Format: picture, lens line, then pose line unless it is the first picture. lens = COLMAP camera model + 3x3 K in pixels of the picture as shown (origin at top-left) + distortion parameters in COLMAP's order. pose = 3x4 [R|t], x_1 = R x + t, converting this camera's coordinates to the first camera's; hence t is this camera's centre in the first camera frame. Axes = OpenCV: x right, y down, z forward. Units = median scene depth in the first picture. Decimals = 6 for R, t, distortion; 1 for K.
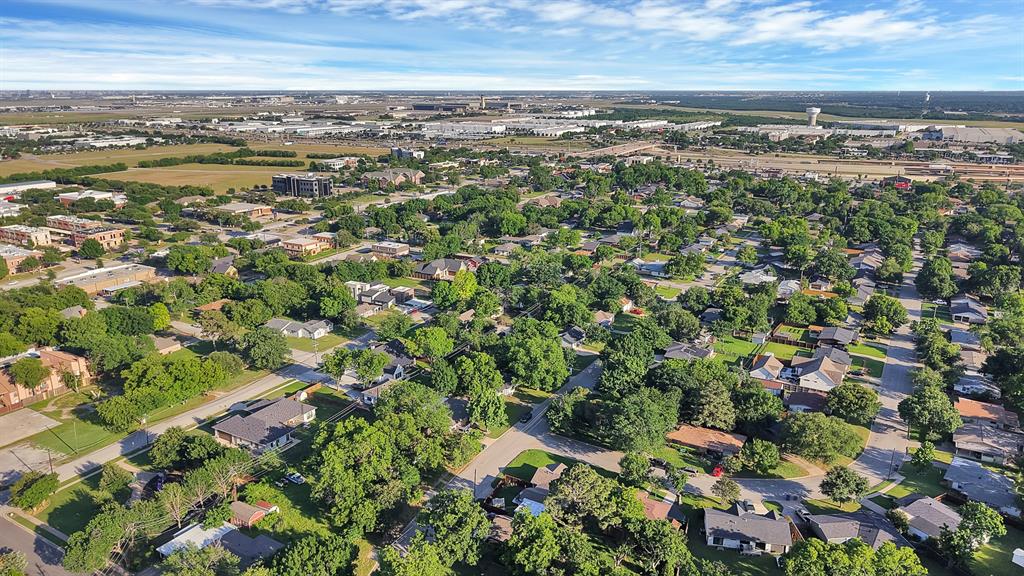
lens RADIAL K [[696.6, 0, 512.0], [0, 696.6, 288.0], [0, 0, 1]] dist [-0.000148, 0.000145]
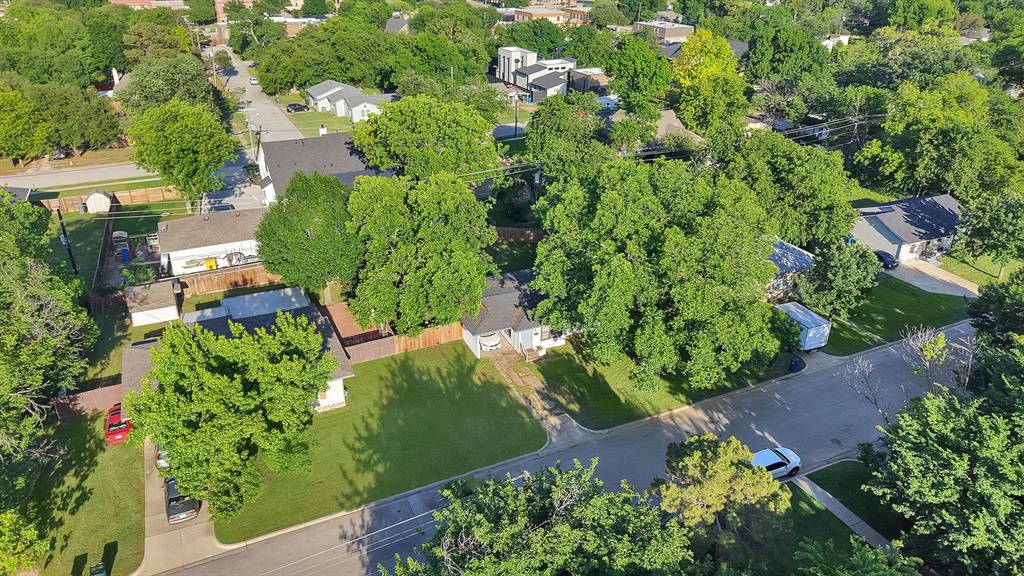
lens RADIAL K [[696.6, 0, 512.0], [0, 696.6, 288.0], [0, 0, 1]] dist [-0.000148, 0.000145]
pose [[0.830197, 0.259708, -0.493280, 0.118307], [-0.166856, 0.960050, 0.224639, 0.070607], [0.531914, -0.104188, 0.840364, 0.786545]]
